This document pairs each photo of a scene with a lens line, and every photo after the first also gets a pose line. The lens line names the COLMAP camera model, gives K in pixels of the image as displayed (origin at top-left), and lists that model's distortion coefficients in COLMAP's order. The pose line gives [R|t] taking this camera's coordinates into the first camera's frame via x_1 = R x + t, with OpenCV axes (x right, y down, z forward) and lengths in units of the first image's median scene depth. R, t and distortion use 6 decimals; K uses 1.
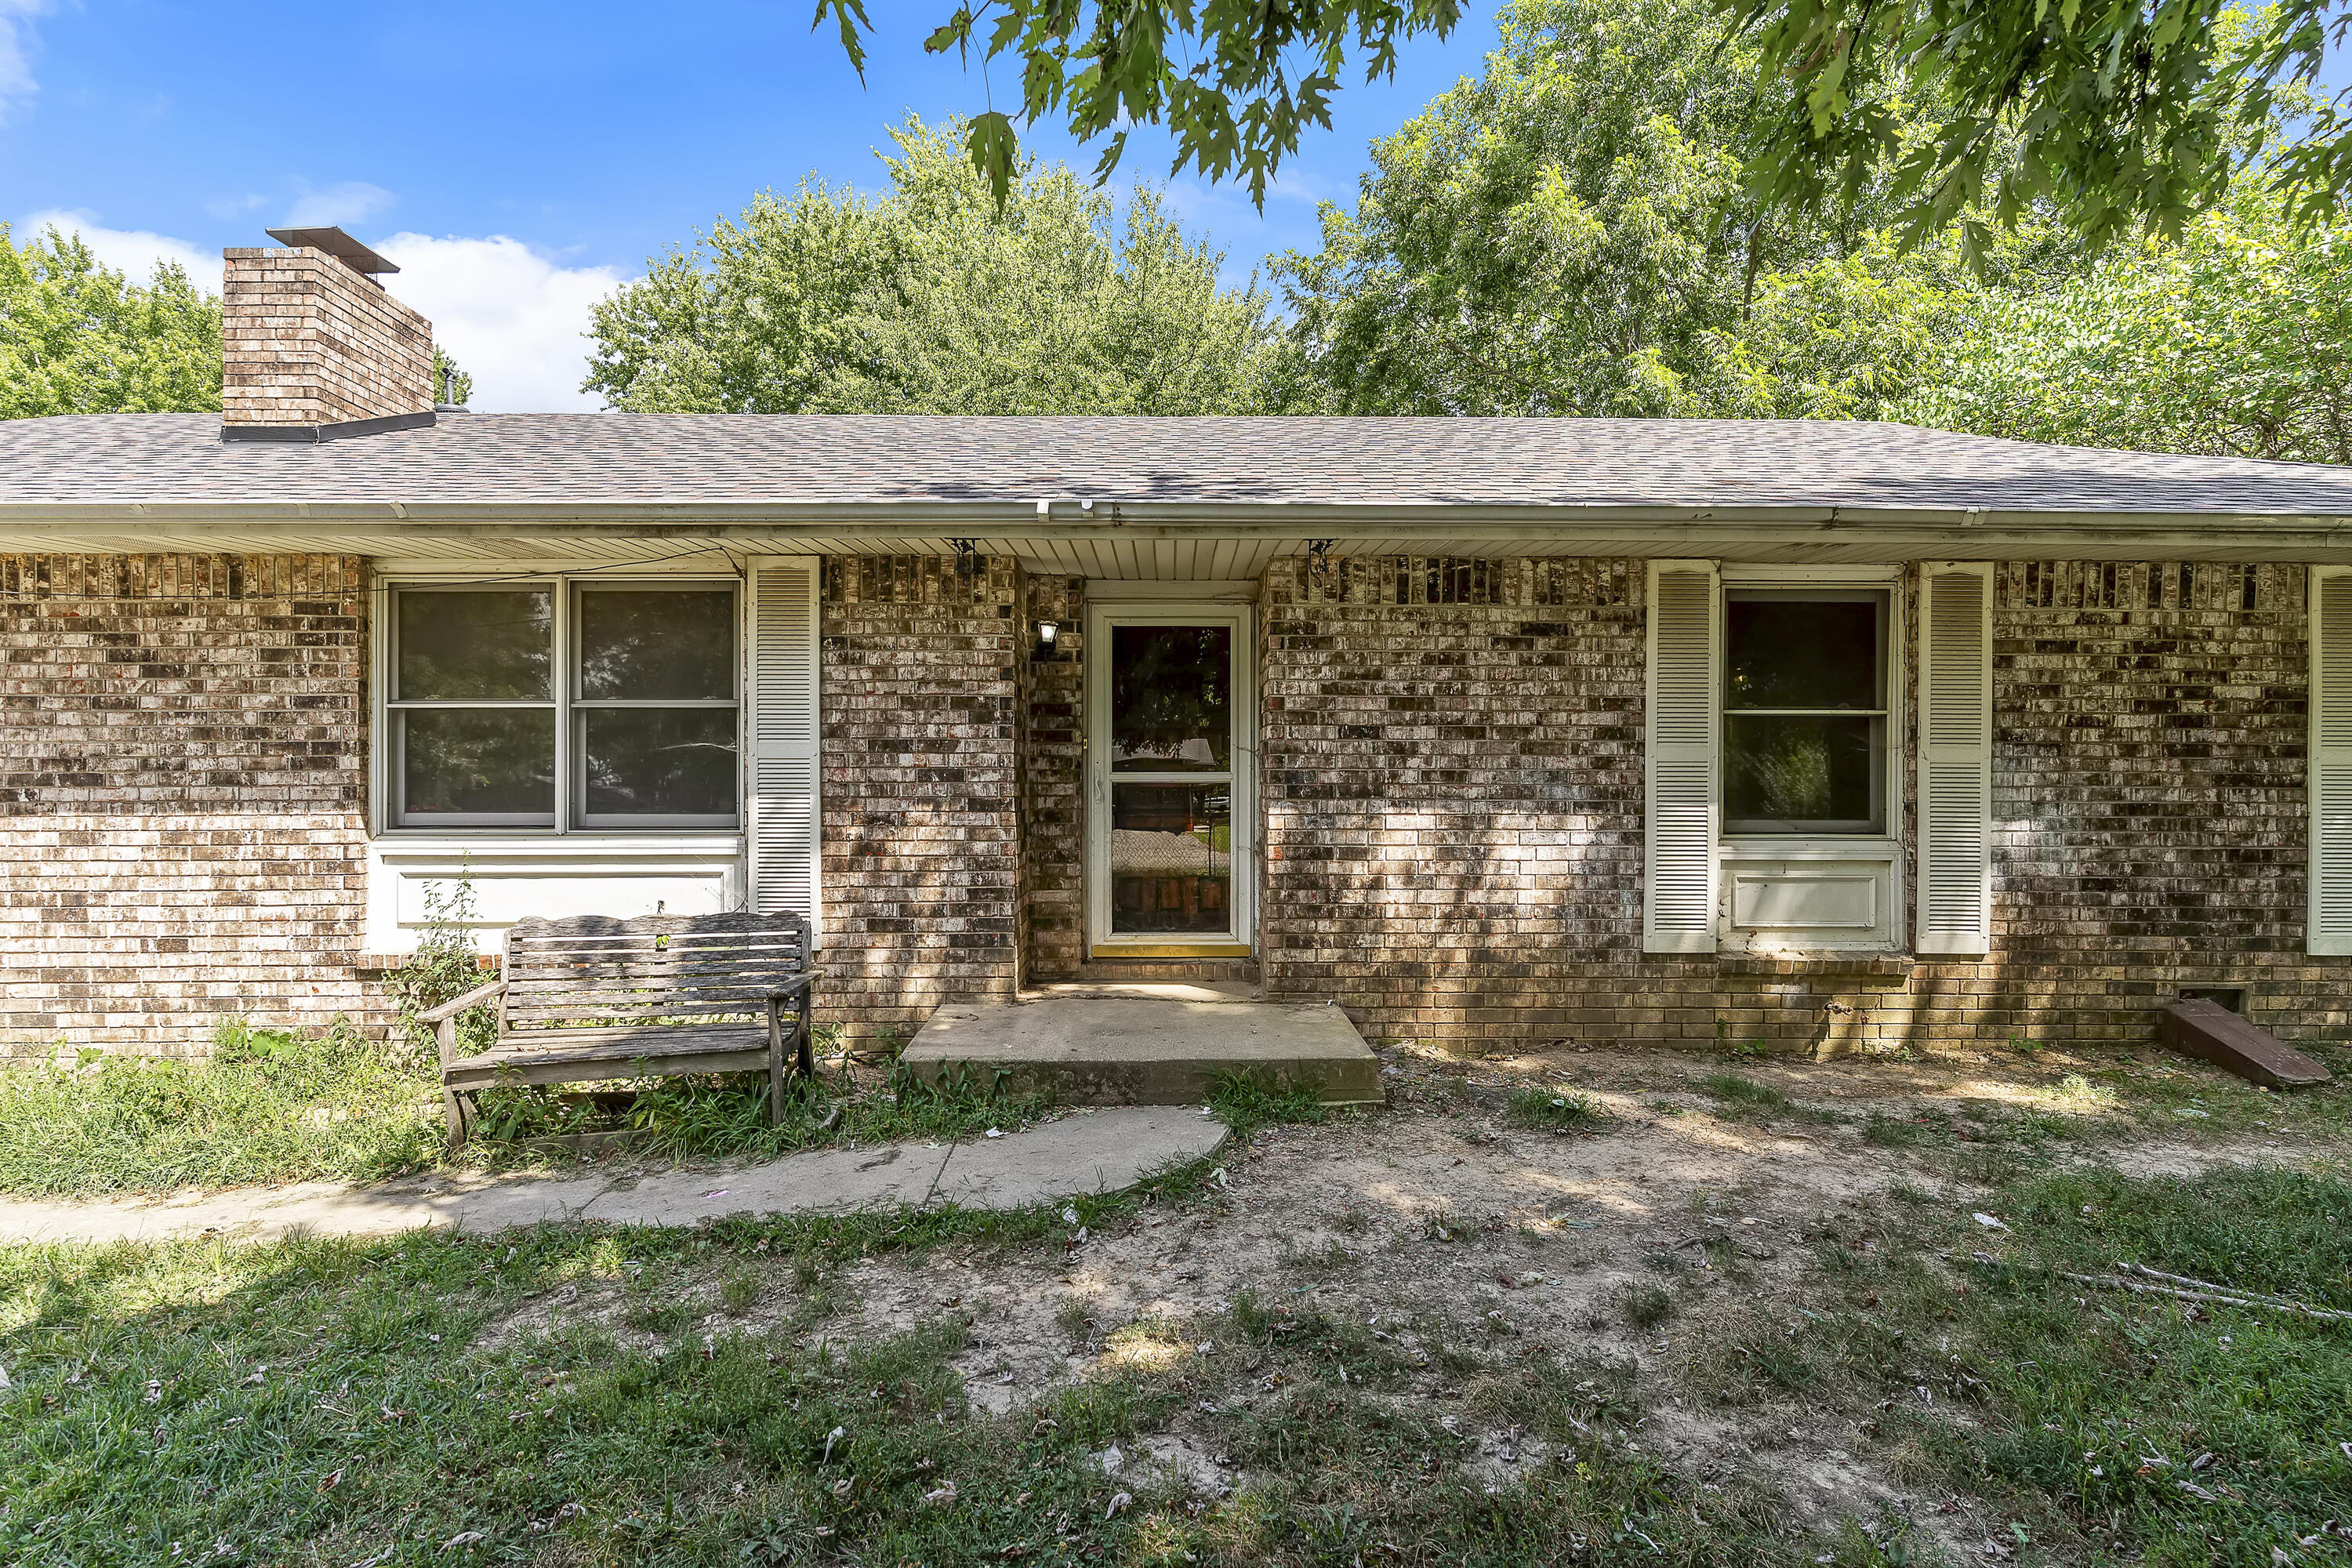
lens RADIAL K [[1143.4, 0, 1178.0], [0, 1143.4, 775.1], [0, 0, 1]] dist [0.001732, -0.000702]
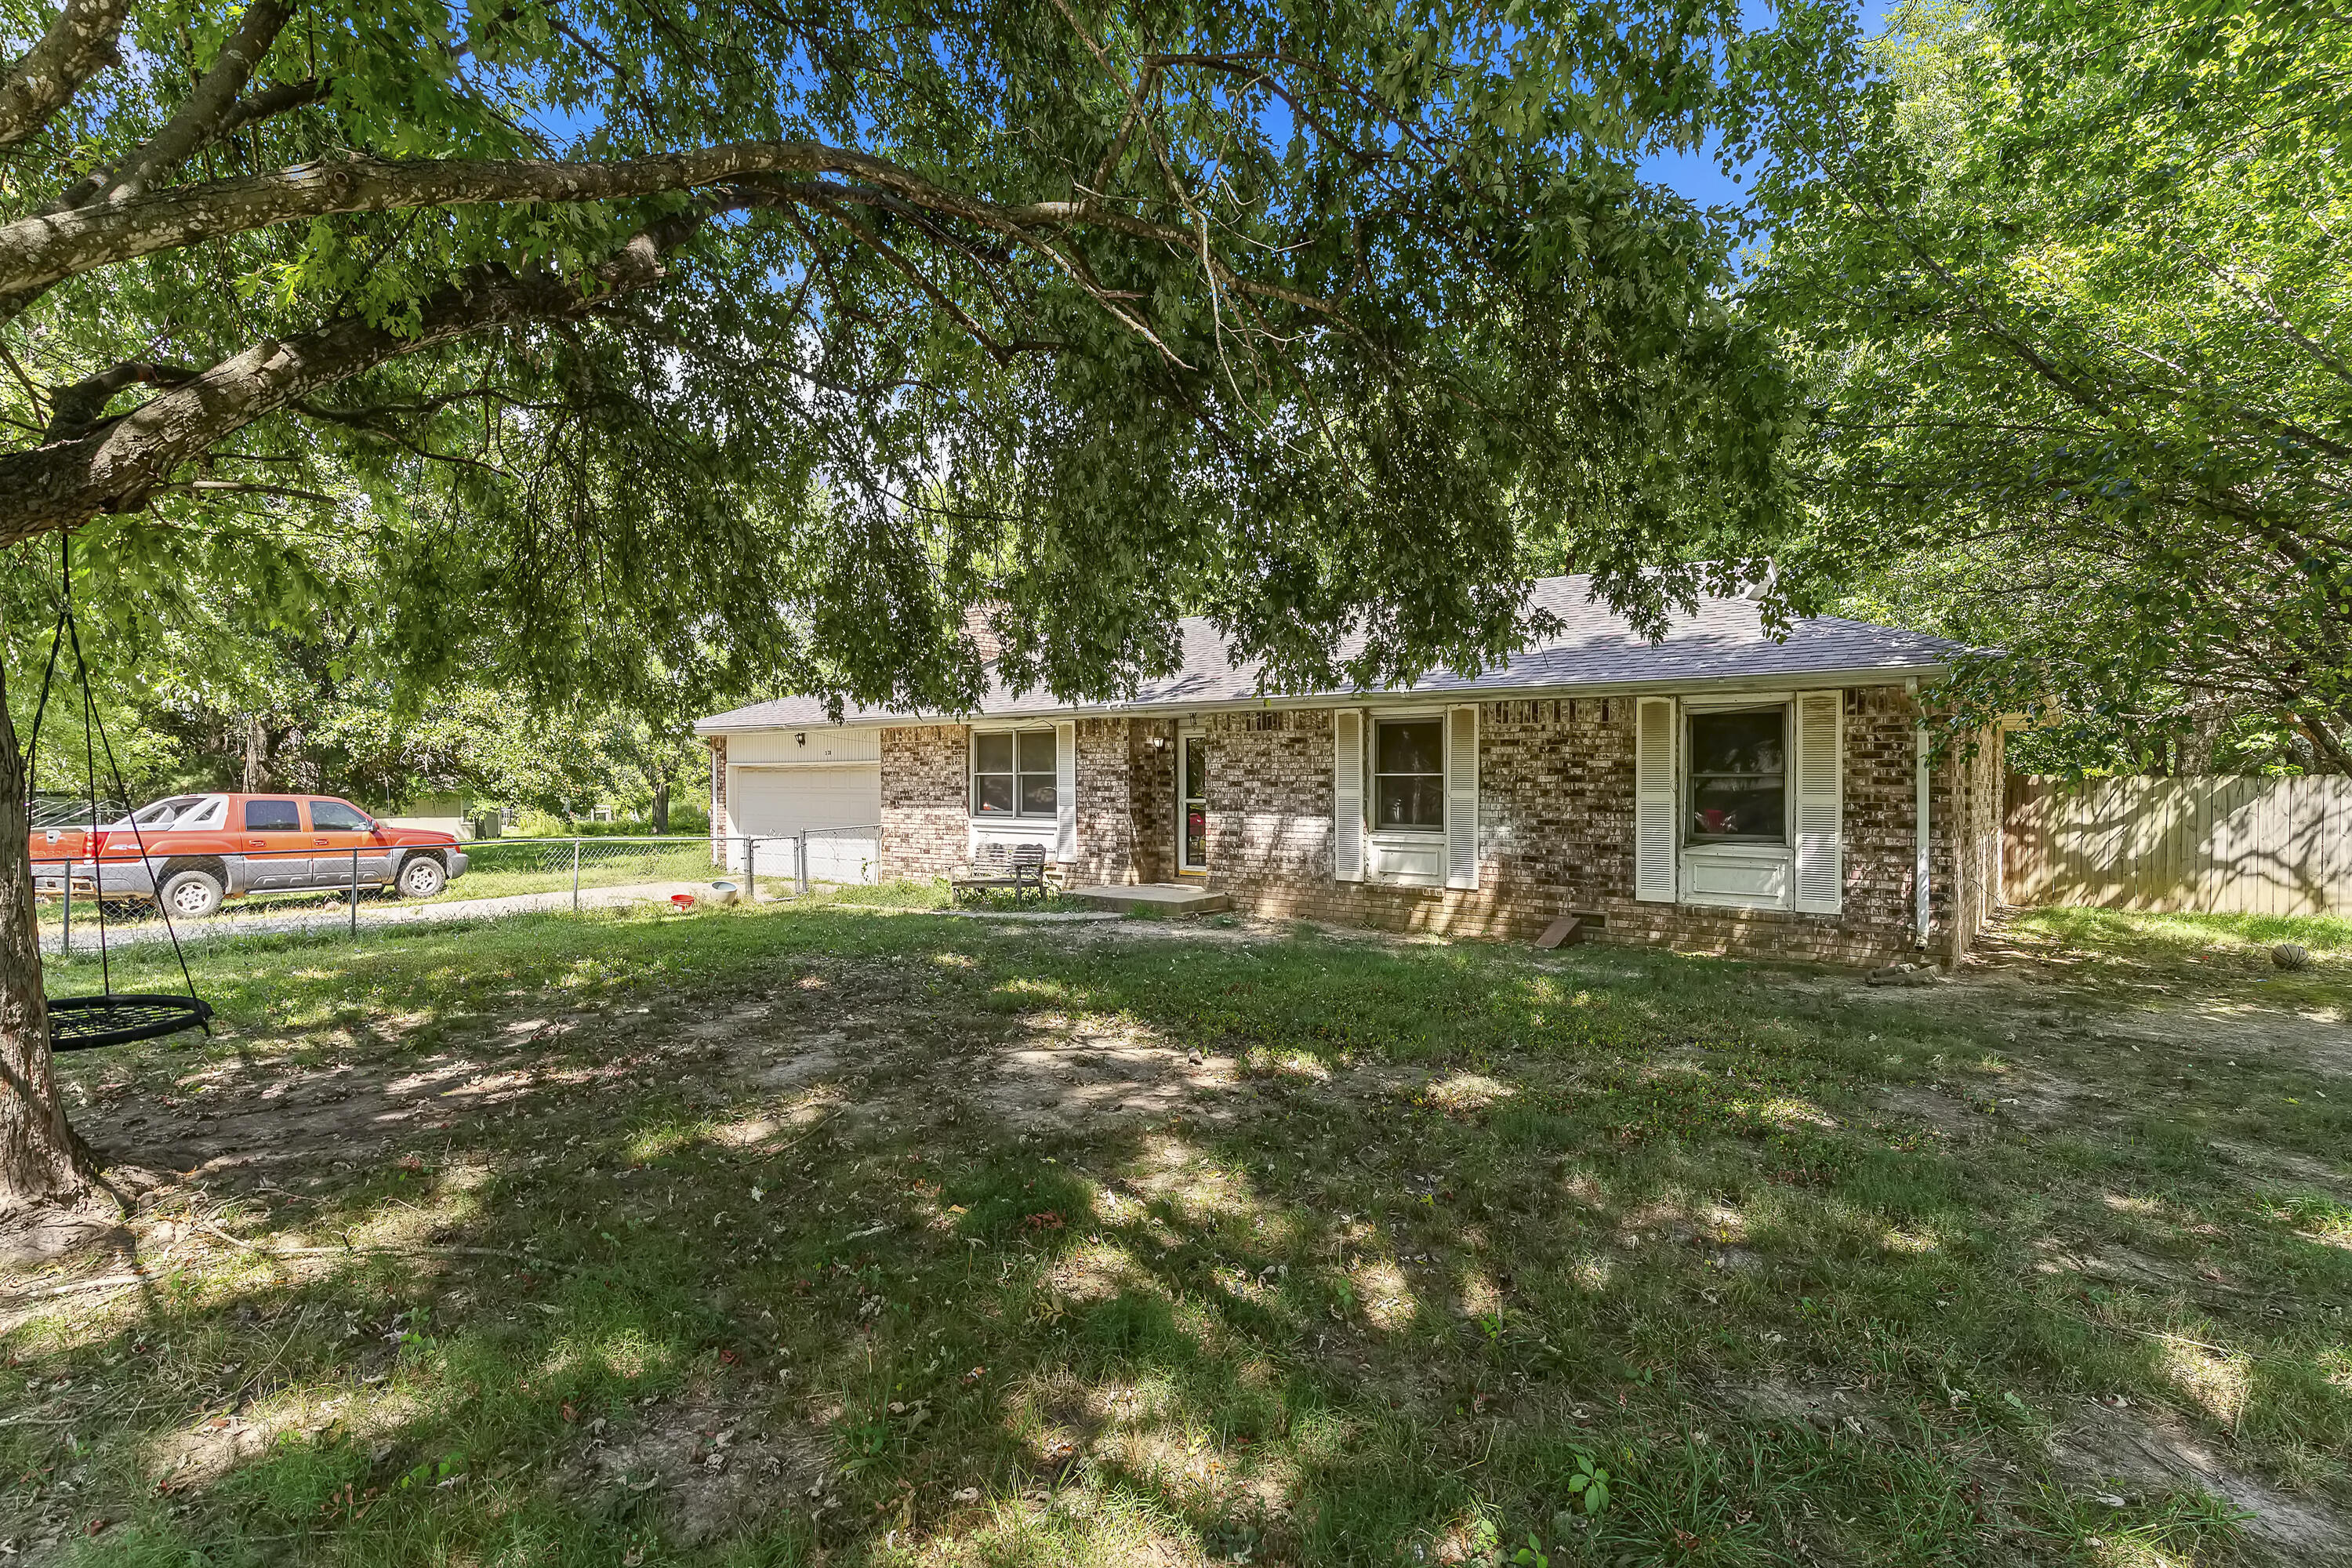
lens RADIAL K [[1143.4, 0, 1174.8], [0, 1143.4, 786.7], [0, 0, 1]] dist [0.001732, -0.000702]
pose [[0.773859, 0.003155, -0.633350, 1.606424], [-0.002081, 0.999995, 0.002439, -0.036538], [0.633355, -0.000569, 0.773861, -0.980095]]
